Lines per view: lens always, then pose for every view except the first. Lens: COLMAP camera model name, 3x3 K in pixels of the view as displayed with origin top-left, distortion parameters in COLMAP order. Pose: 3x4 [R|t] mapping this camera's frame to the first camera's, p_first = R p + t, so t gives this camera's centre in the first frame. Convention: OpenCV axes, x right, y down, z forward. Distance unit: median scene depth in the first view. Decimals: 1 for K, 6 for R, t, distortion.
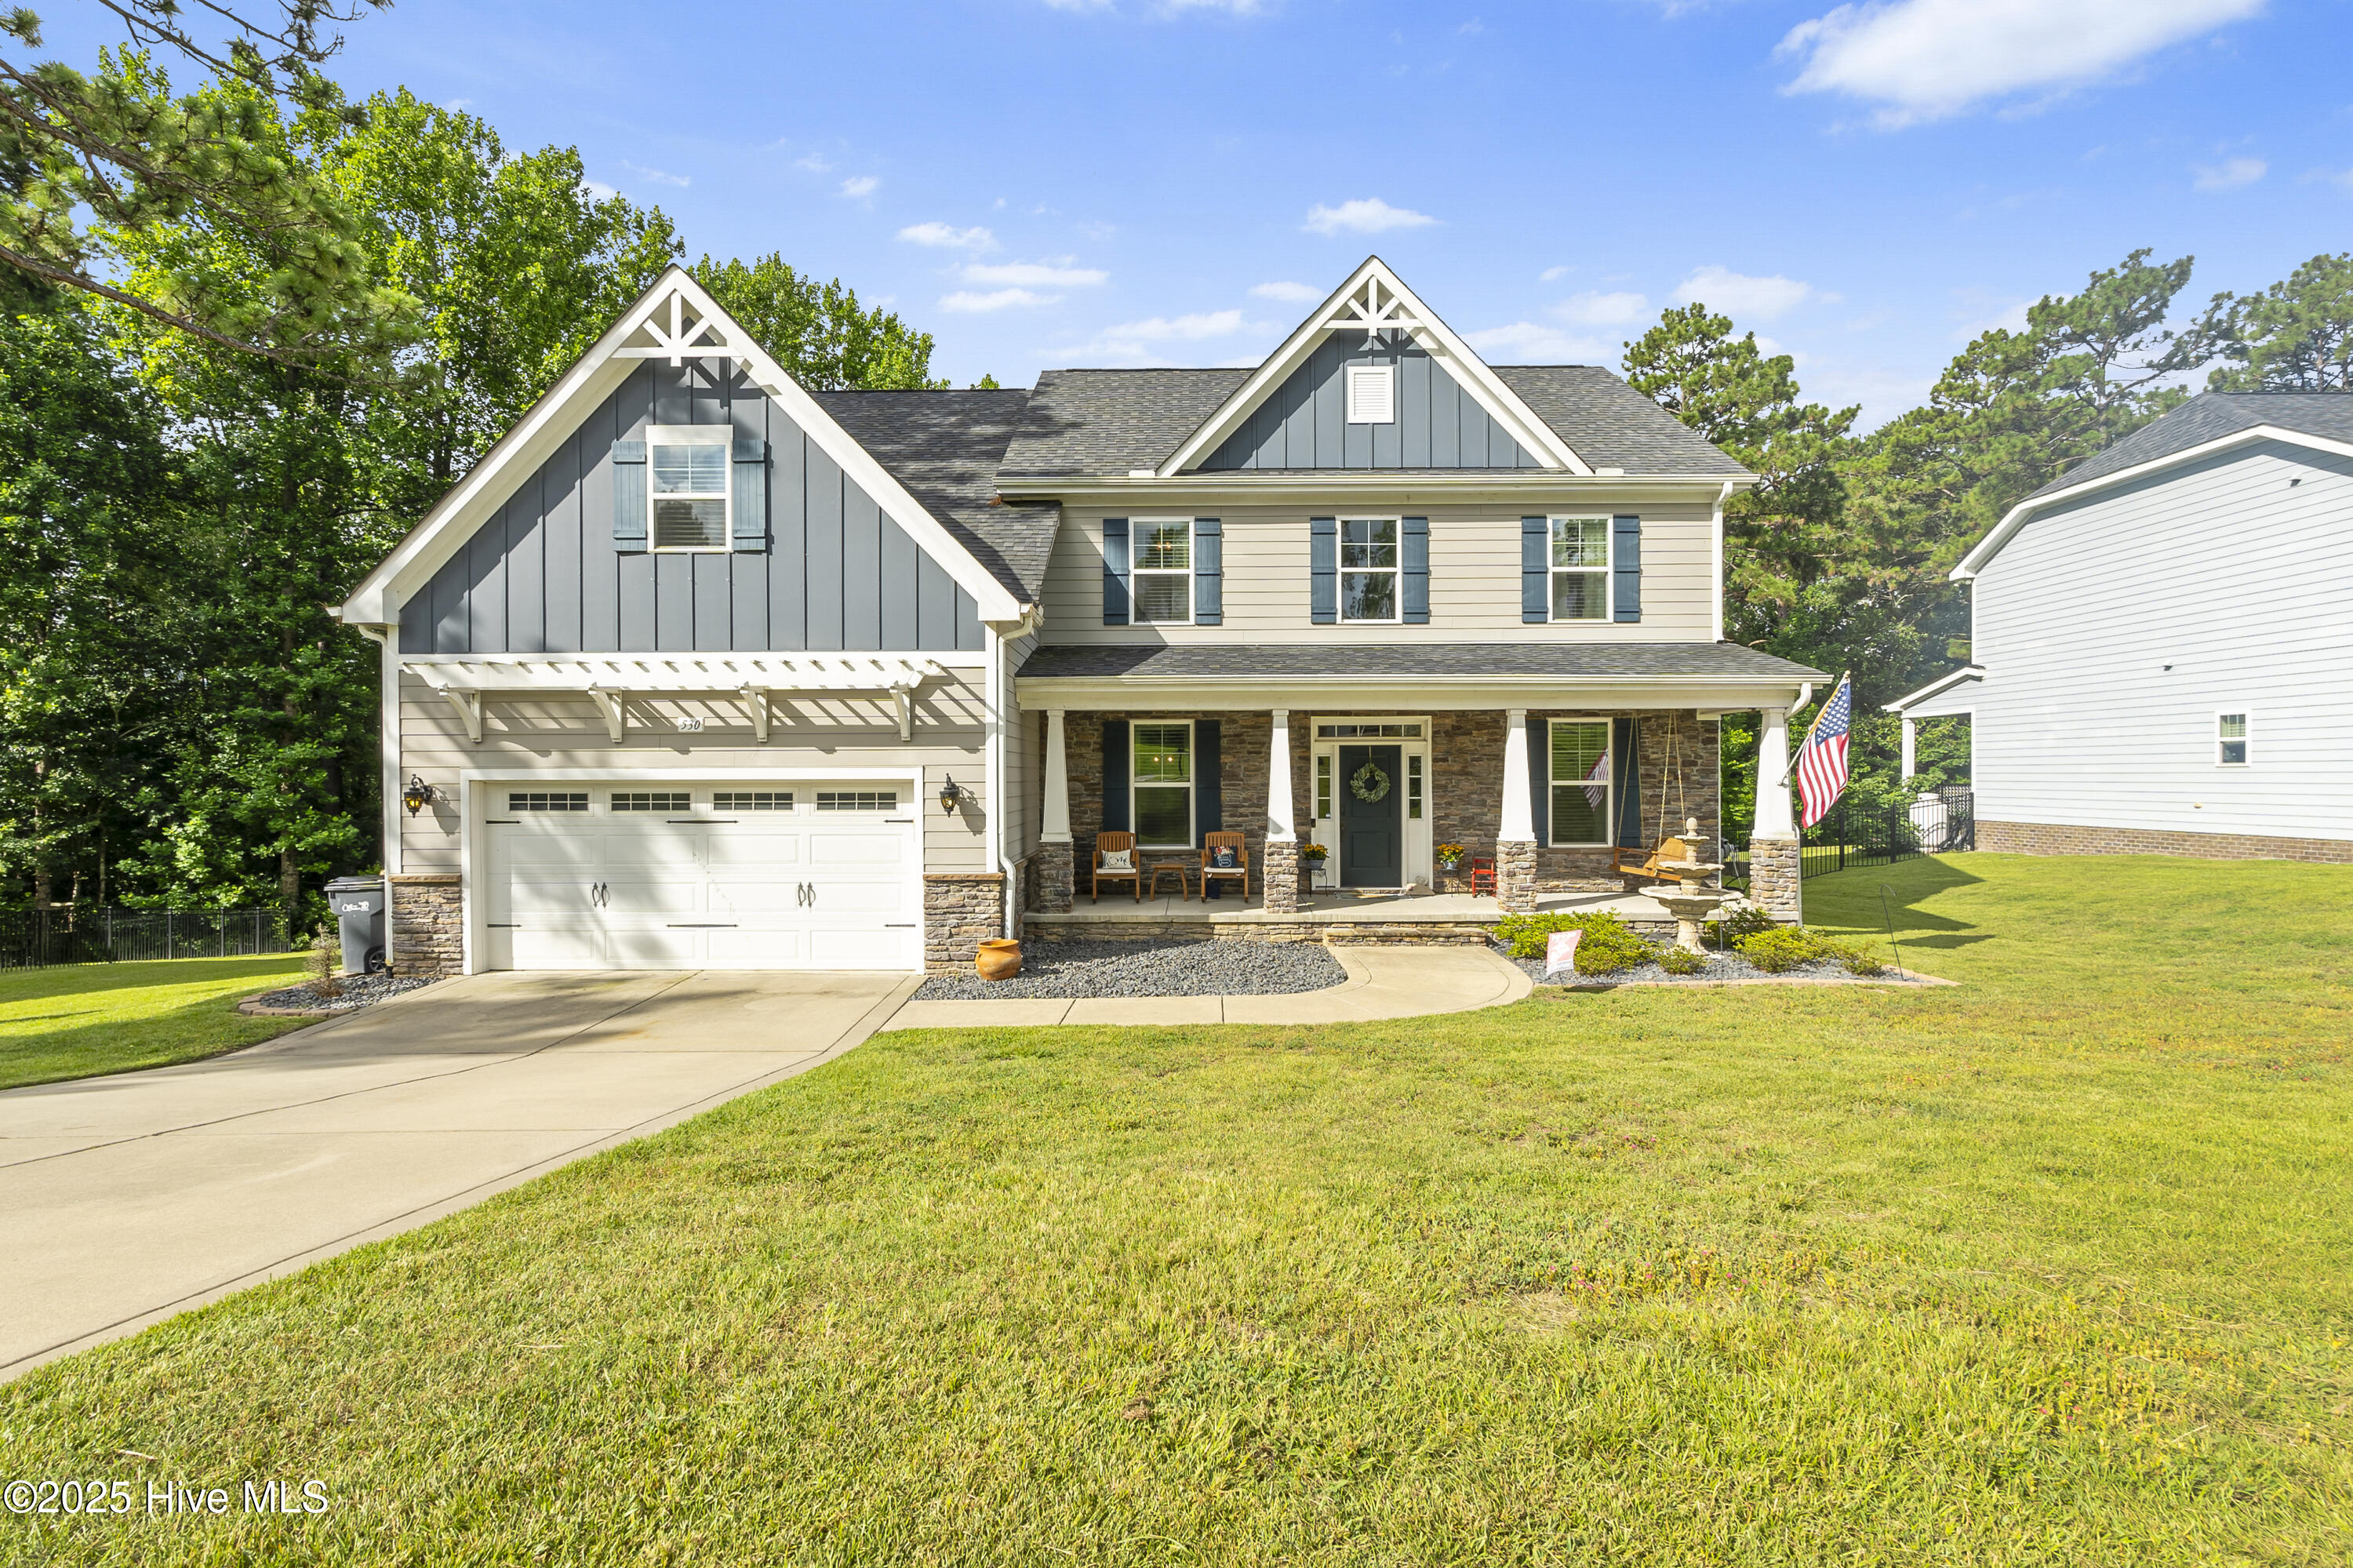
lens RADIAL K [[1084.7, 0, 1176.5], [0, 1084.7, 784.0], [0, 0, 1]] dist [-0.003659, 0.000114]
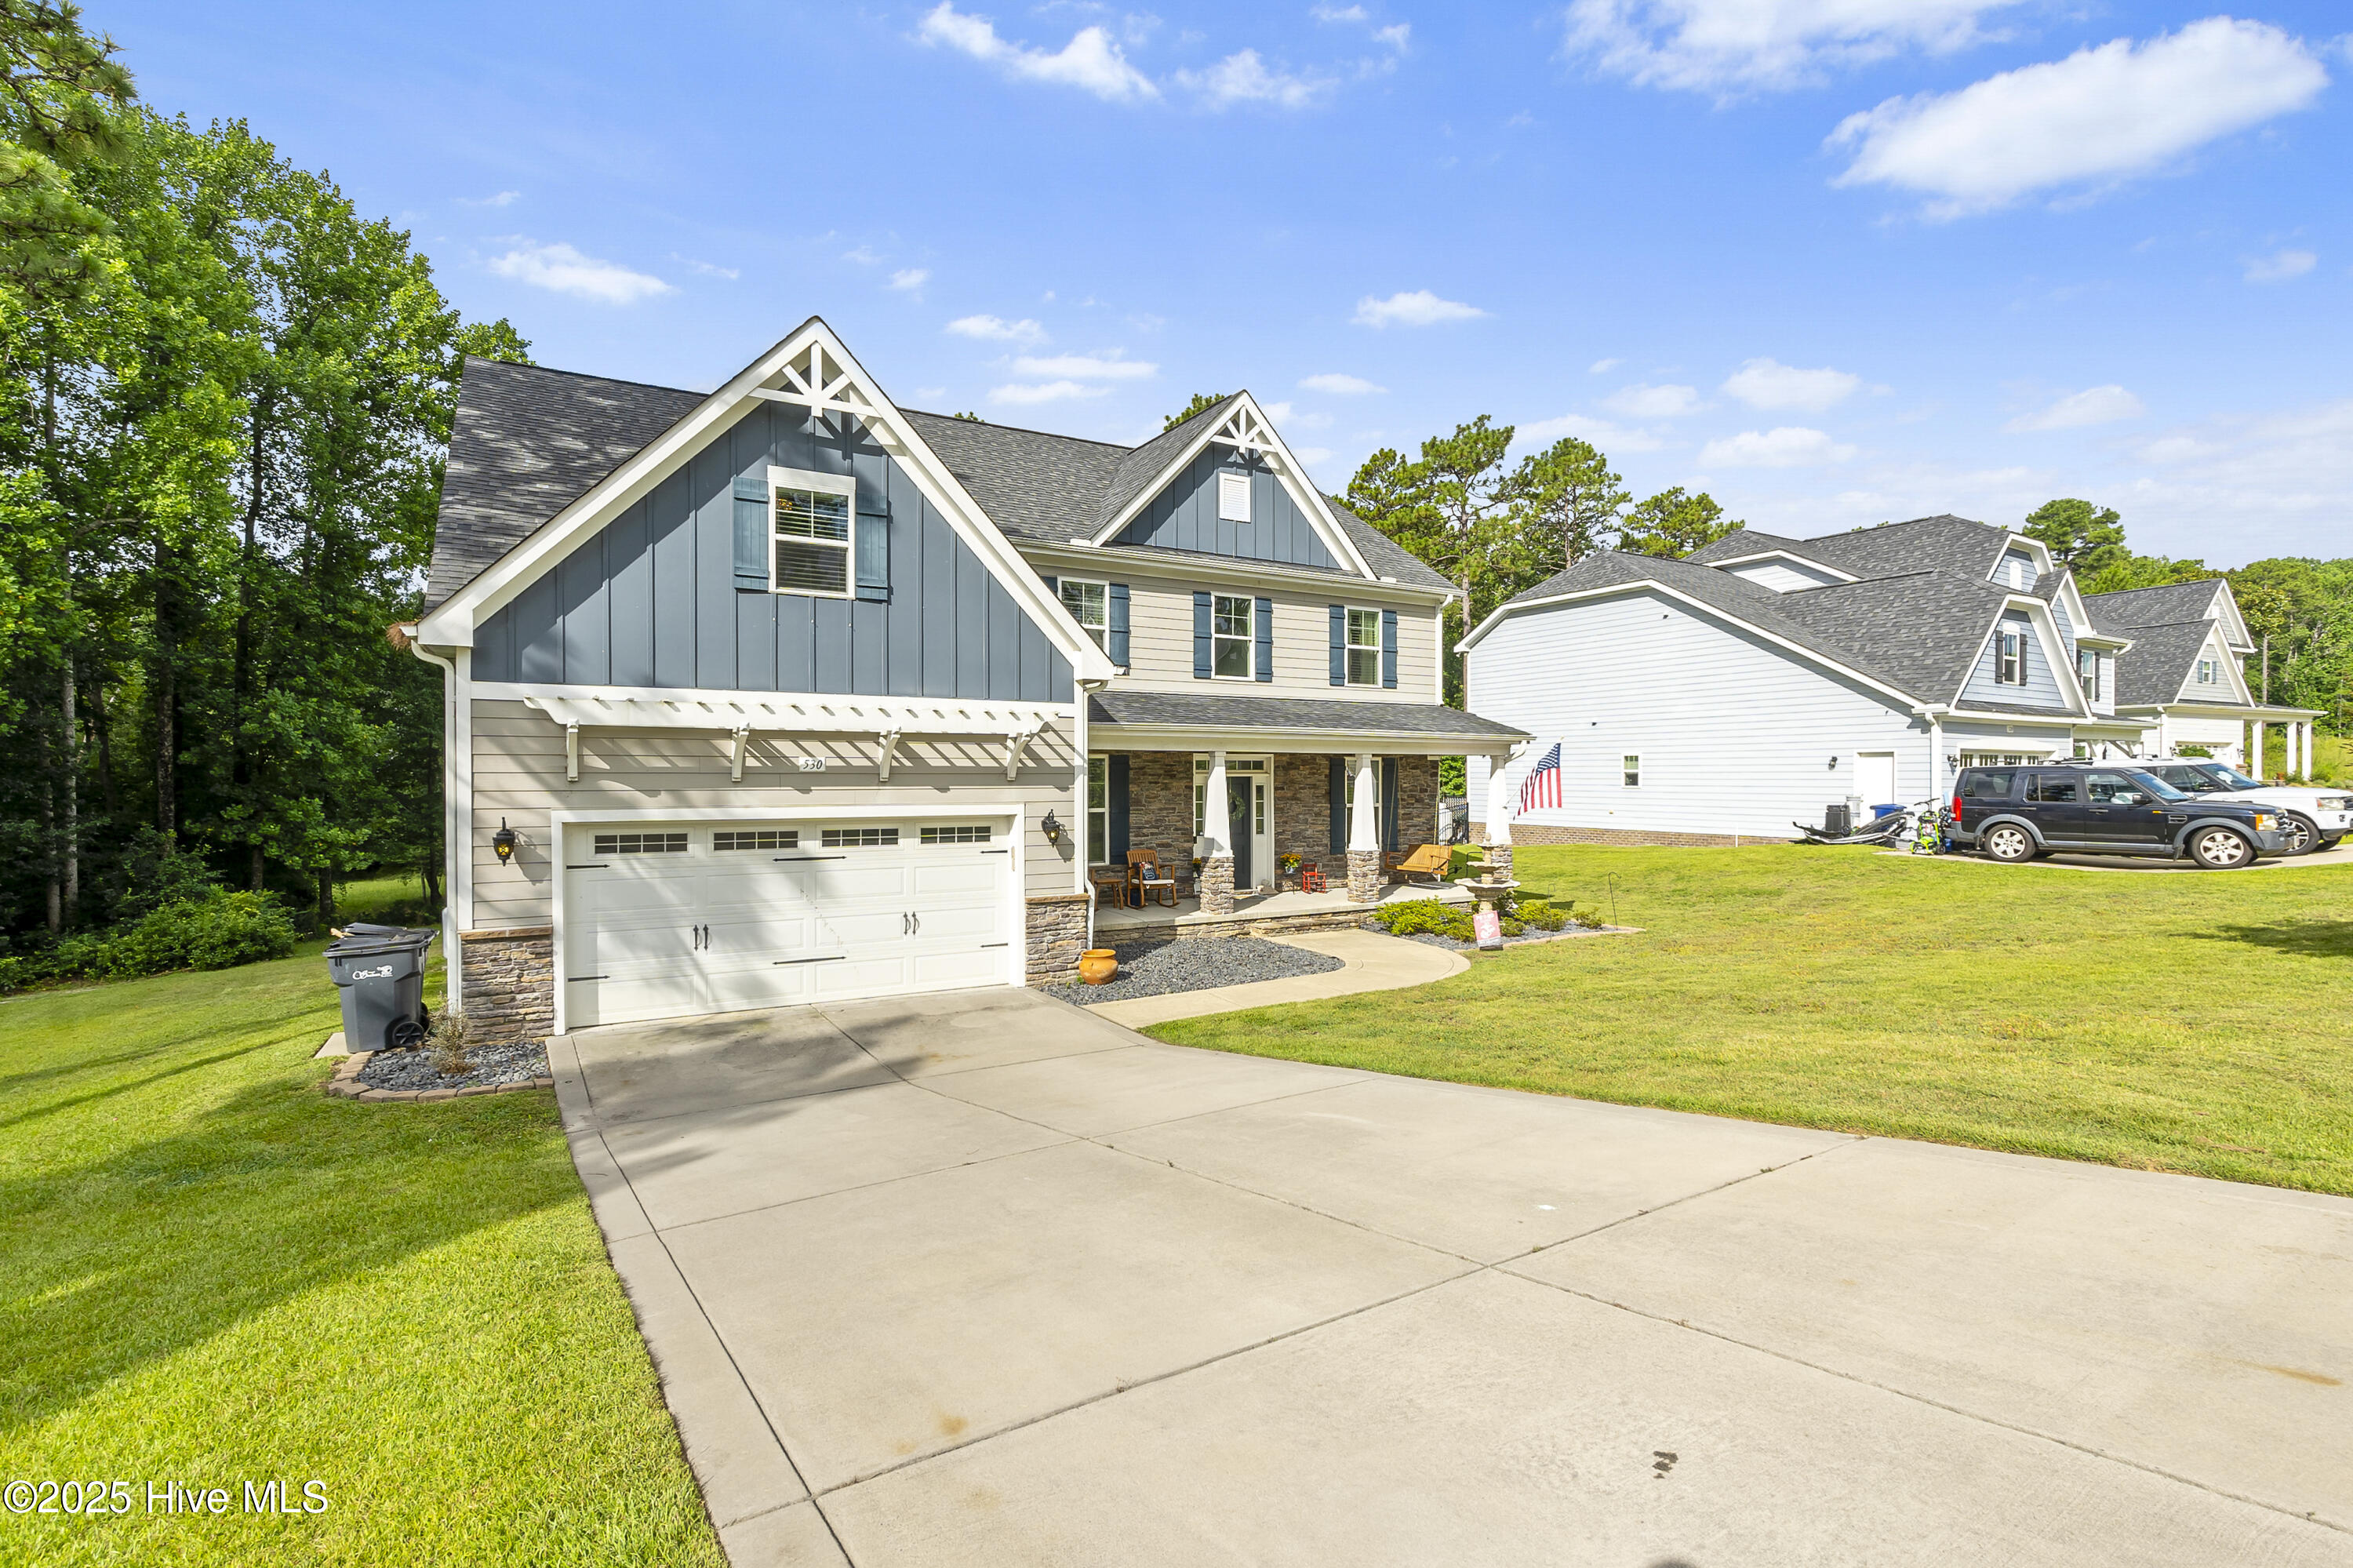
lens RADIAL K [[1078.4, 0, 1176.5], [0, 1078.4, 784.0], [0, 0, 1]] dist [0.000298, -0.000216]
pose [[0.860091, -0.000173, 0.510141, -0.529407], [-0.000193, 1.000000, 0.000663, -0.029144], [-0.510141, -0.000669, 0.860090, -0.040511]]
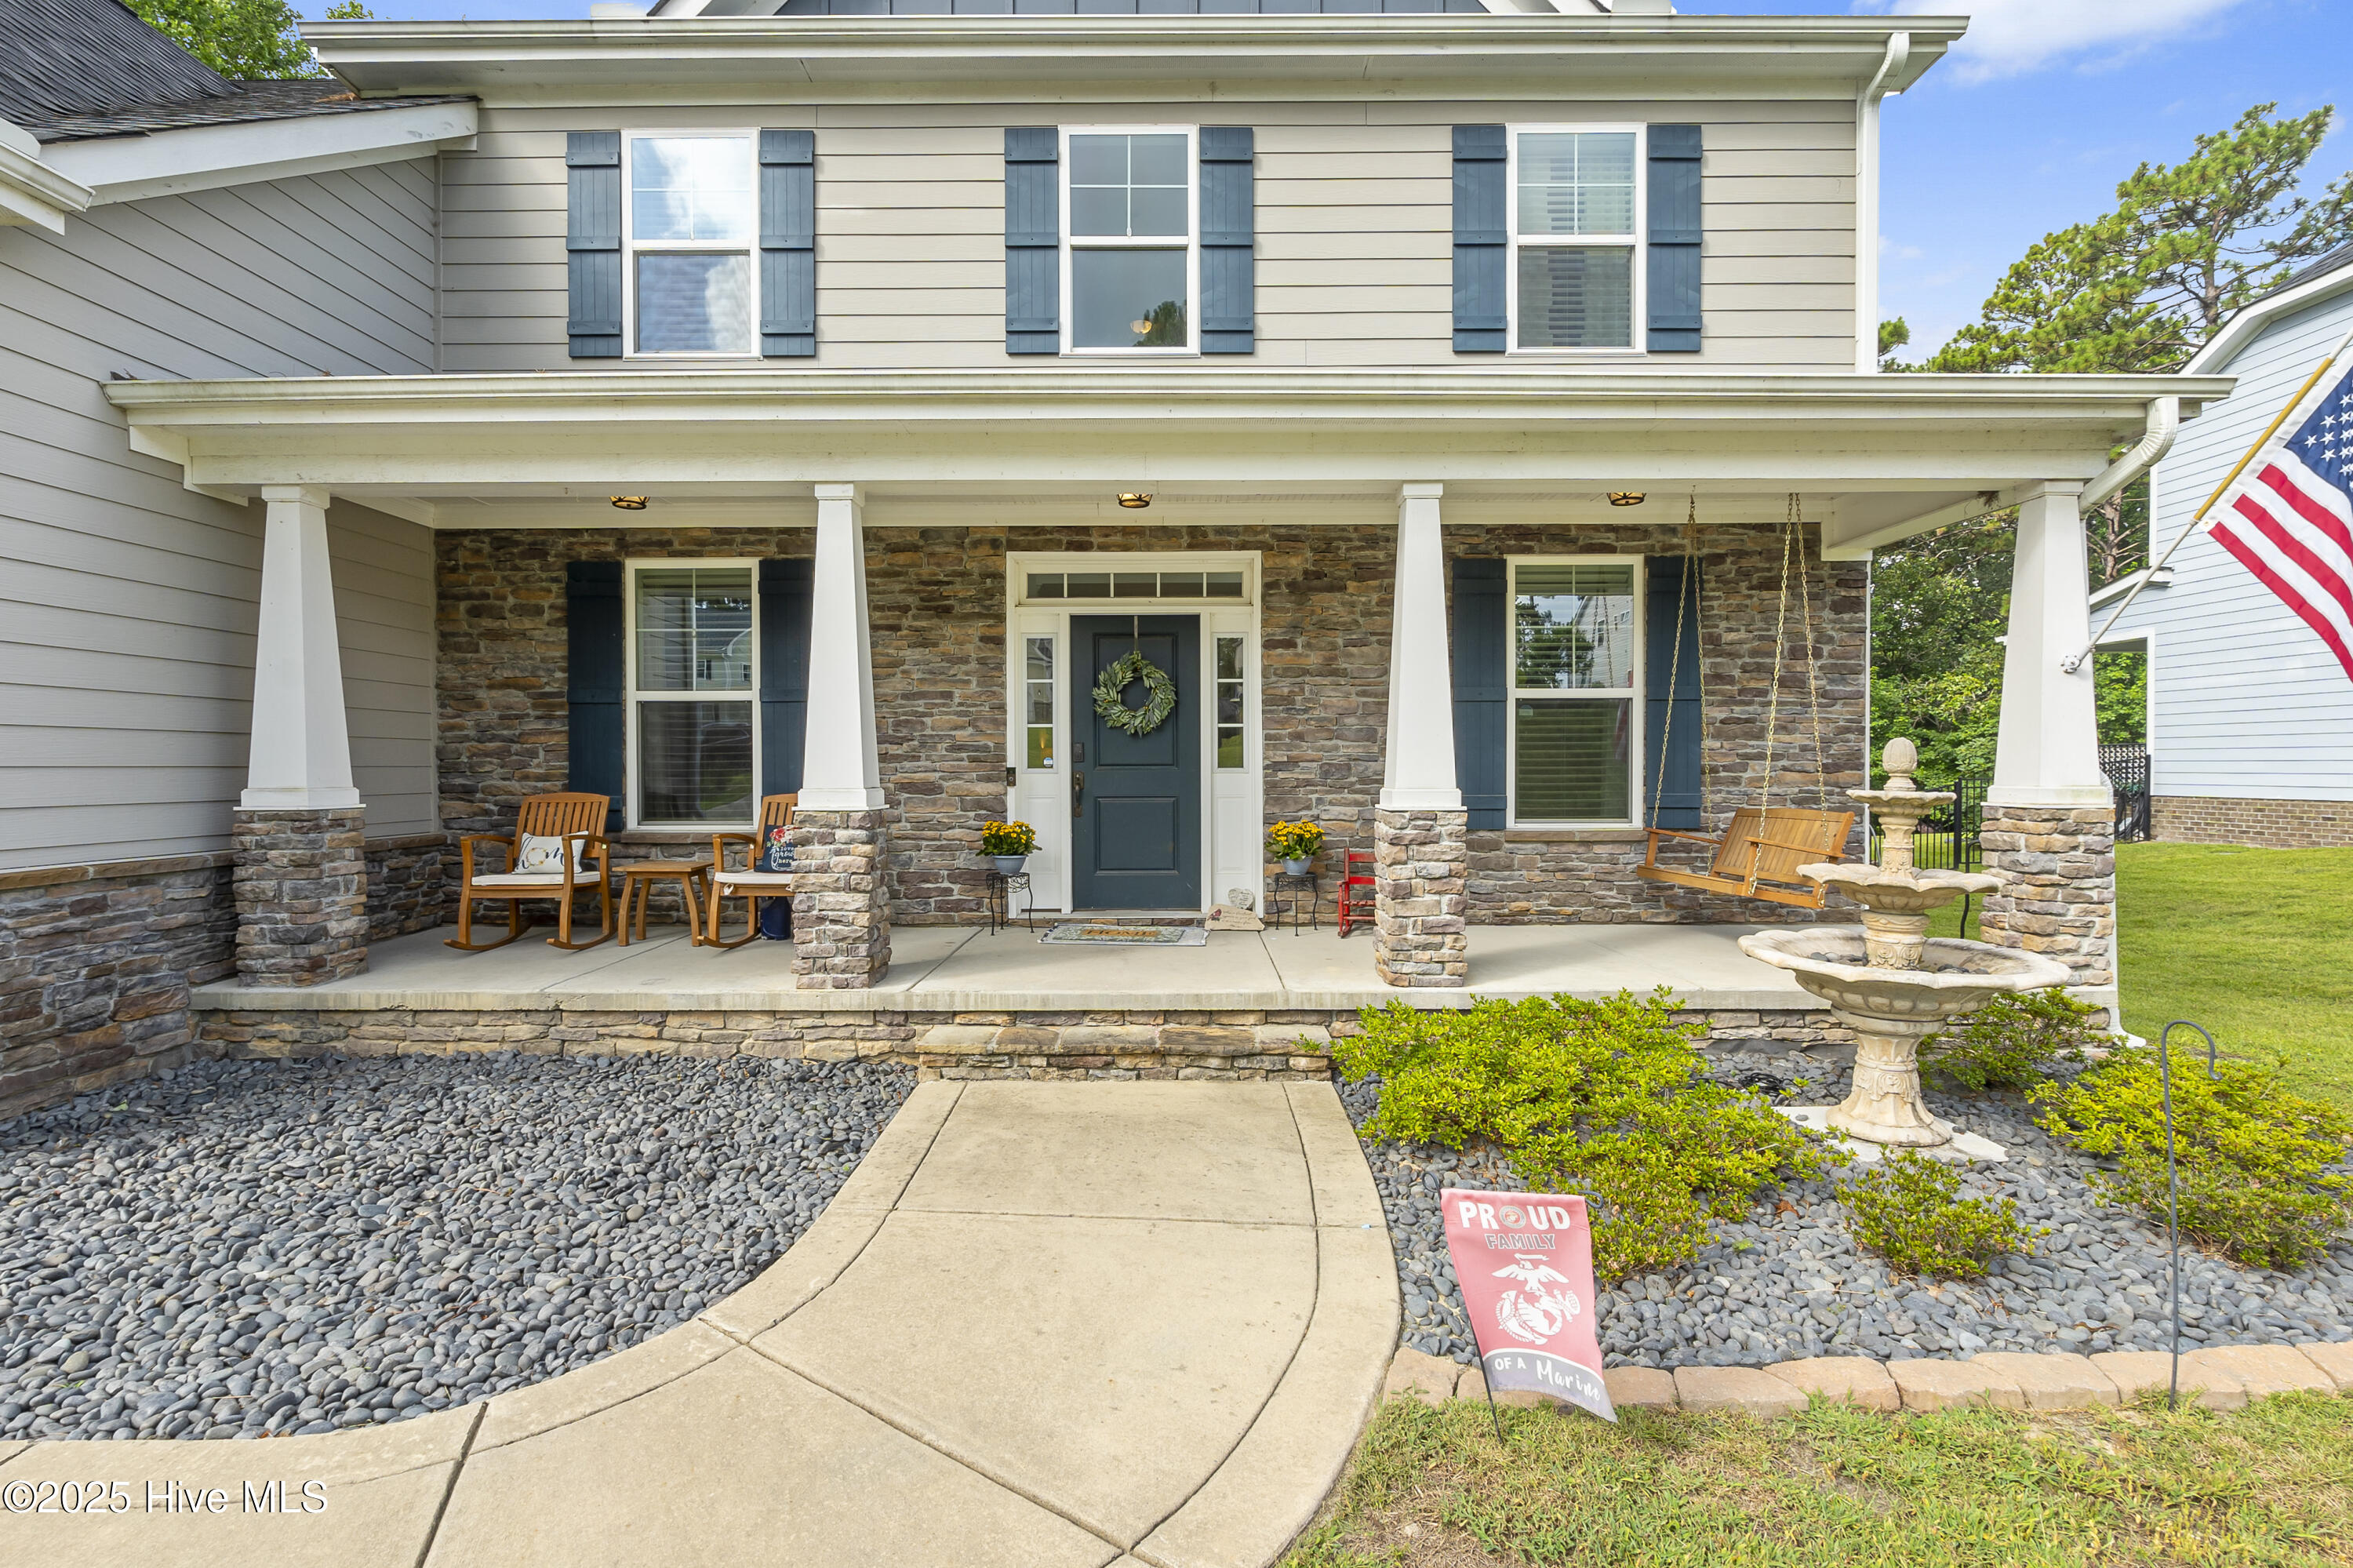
lens RADIAL K [[1086.9, 0, 1170.3], [0, 1086.9, 775.2], [0, 0, 1]] dist [-0.004555, -0.000517]
pose [[0.999997, 0.002008, 0.001144, 0.201038], [-0.002009, 0.999997, 0.001024, 0.035727], [-0.001142, -0.001026, 0.999999, 0.541360]]
